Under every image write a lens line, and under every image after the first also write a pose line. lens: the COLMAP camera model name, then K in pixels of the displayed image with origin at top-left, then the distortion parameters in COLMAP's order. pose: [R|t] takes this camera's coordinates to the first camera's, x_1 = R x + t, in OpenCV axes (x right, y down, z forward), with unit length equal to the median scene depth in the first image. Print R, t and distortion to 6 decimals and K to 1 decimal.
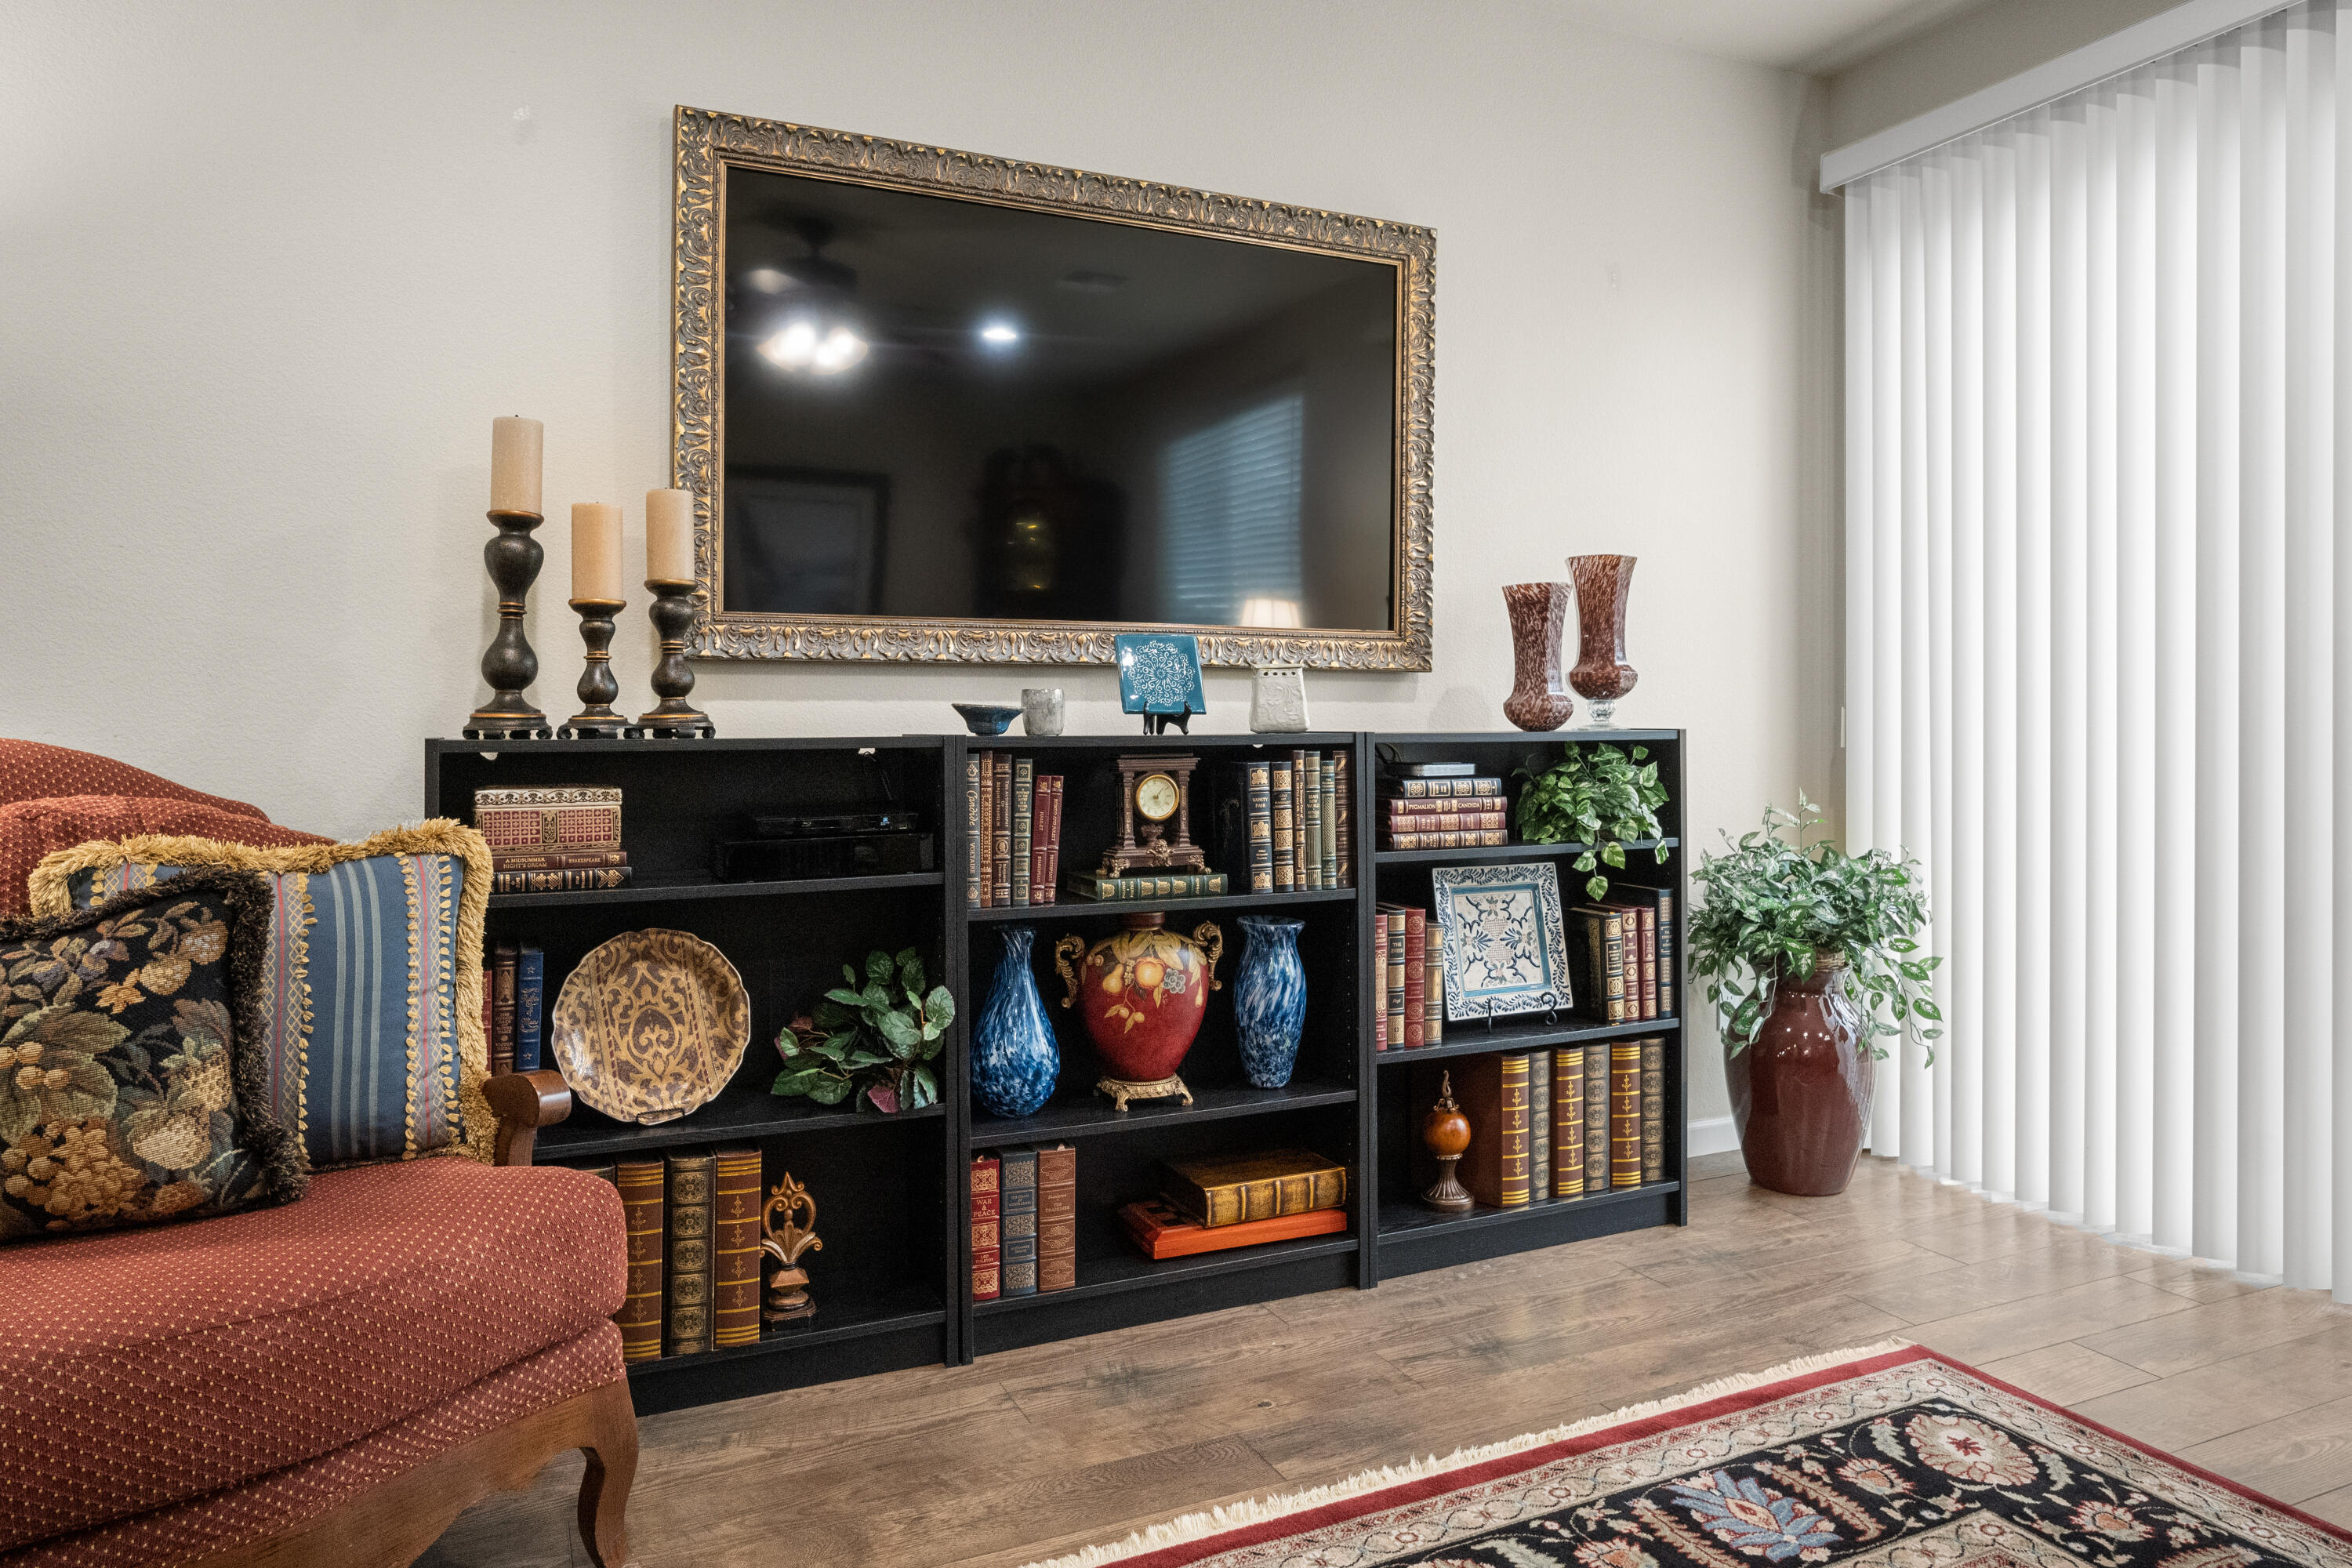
lens RADIAL K [[1477.3, 0, 1184.2], [0, 1477.3, 739.5], [0, 0, 1]] dist [-0.030082, 0.036900]
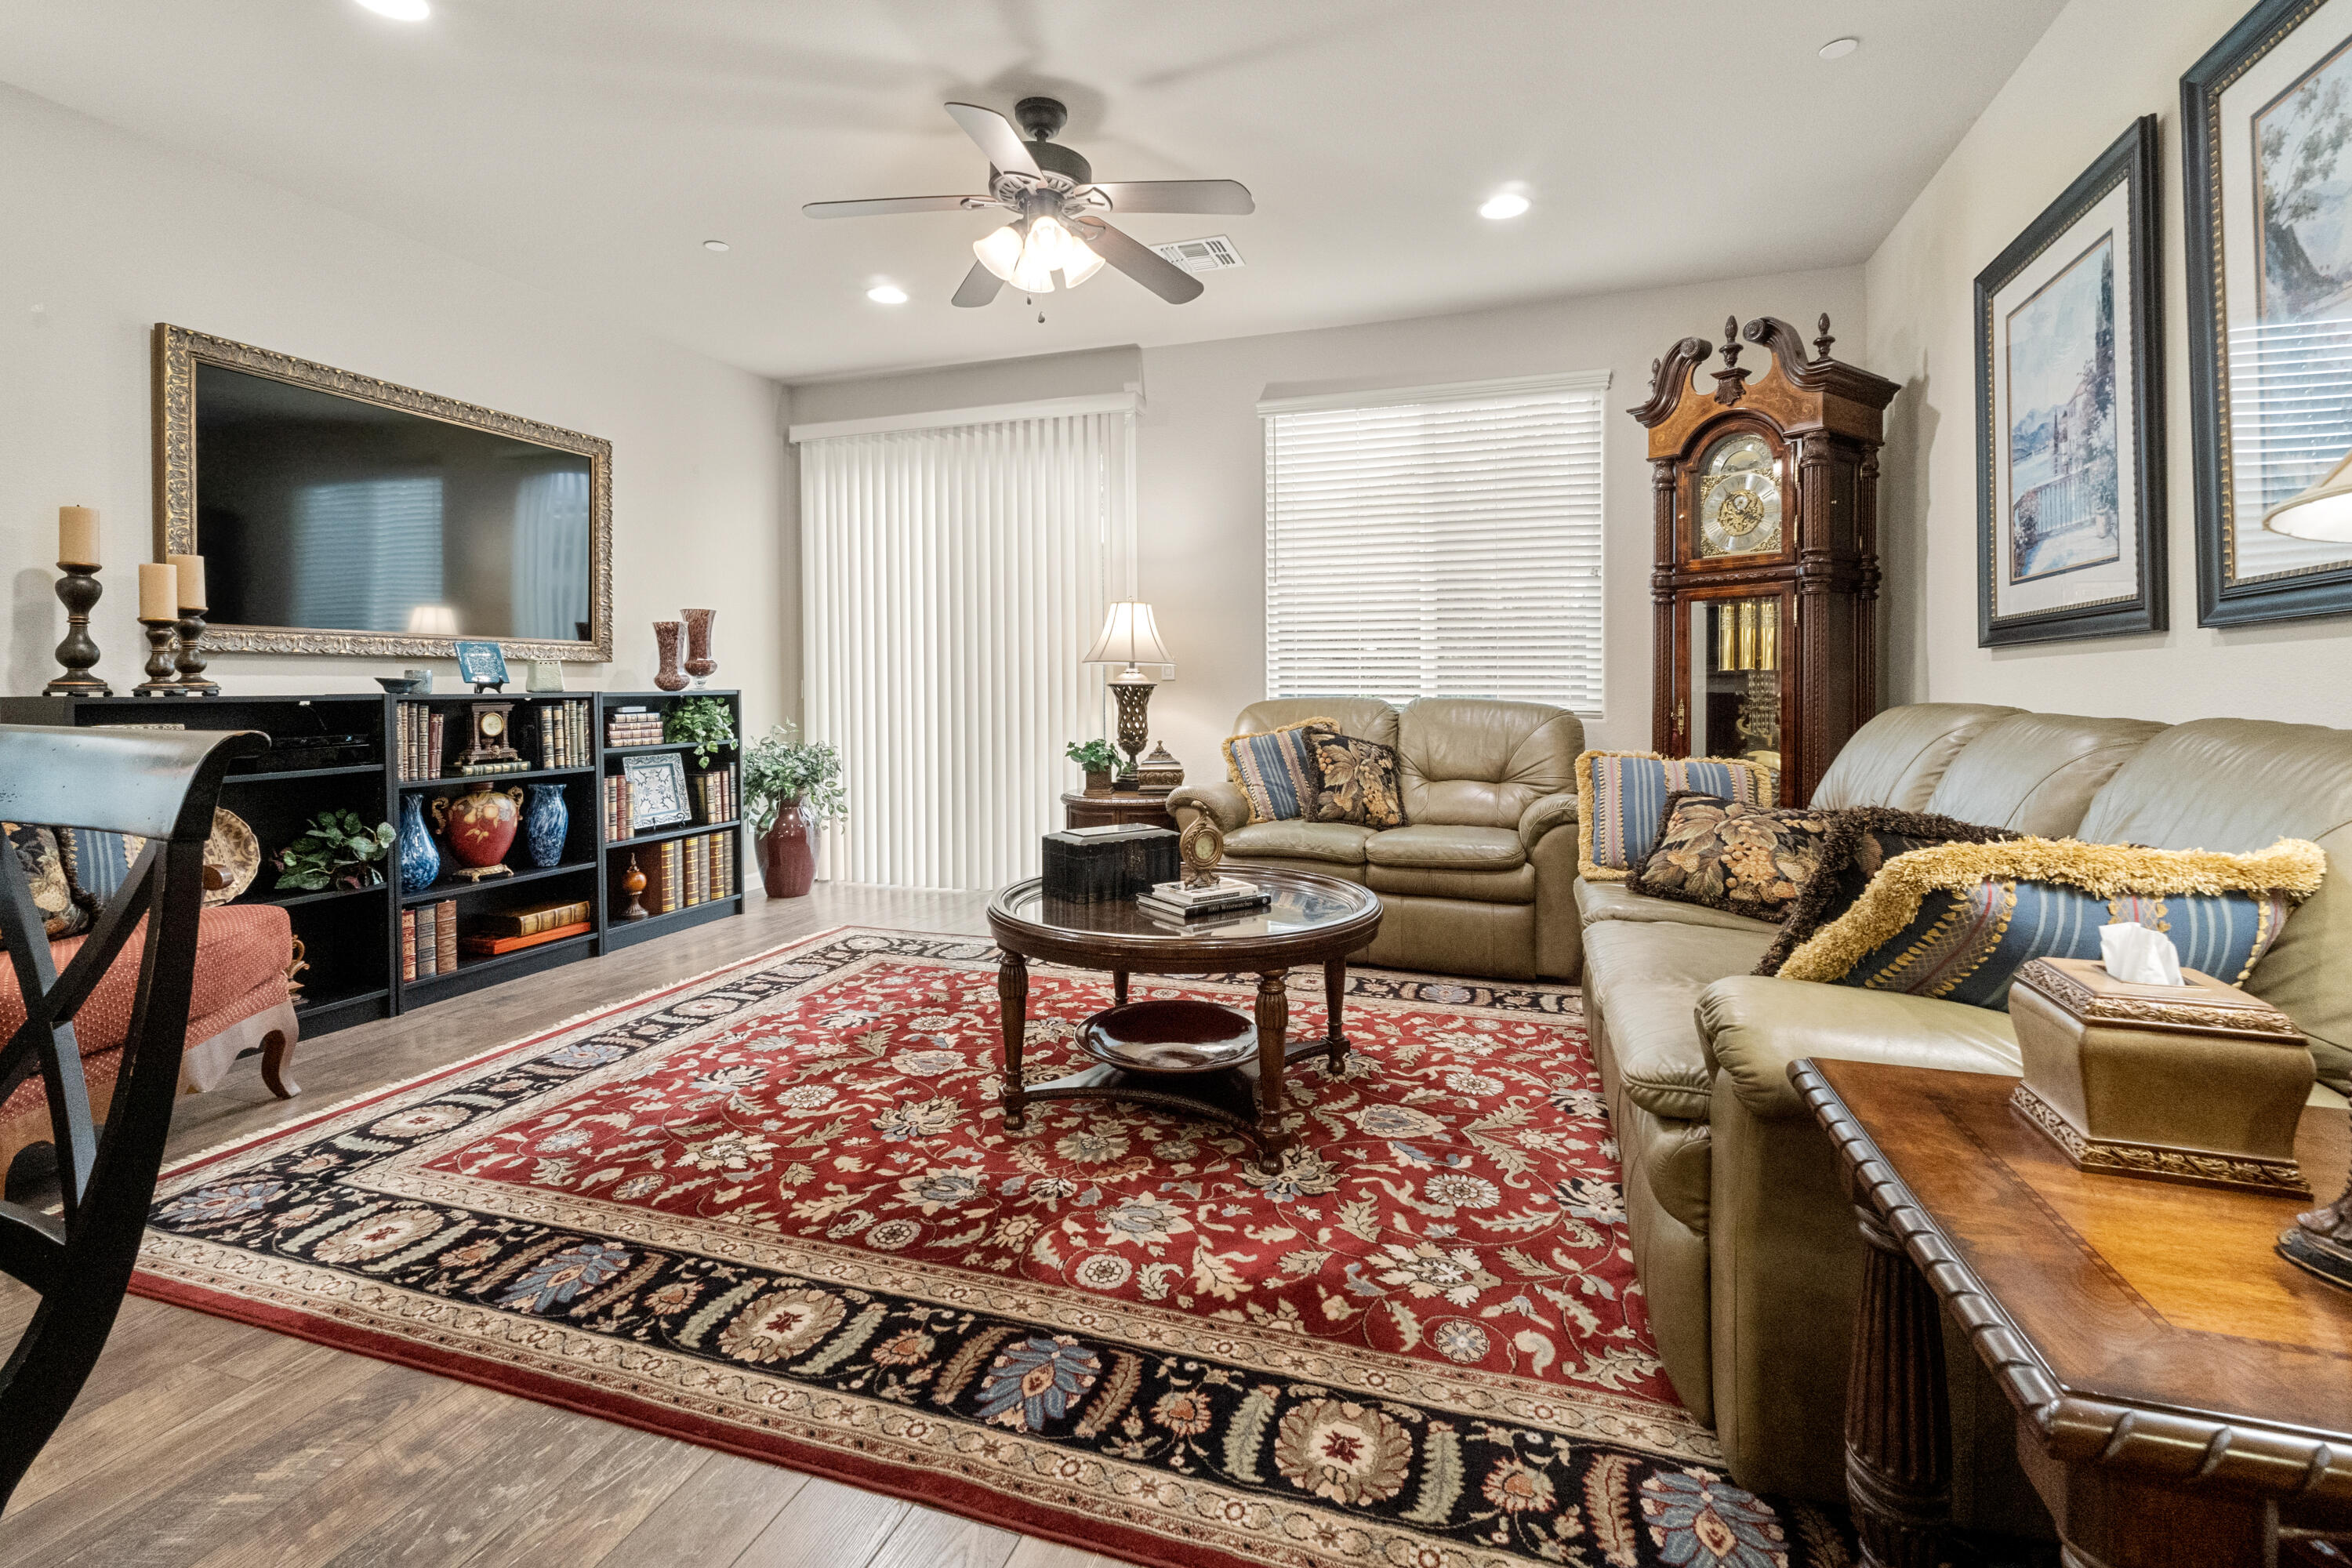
lens RADIAL K [[1067.8, 0, 1165.2], [0, 1067.8, 683.9], [0, 0, 1]] dist [0.013261, -0.000821]
pose [[0.698512, -0.000606, 0.715598, -0.397402], [0.014536, 0.999805, -0.013343, 0.015868], [-0.715451, 0.019722, 0.698385, -0.632678]]
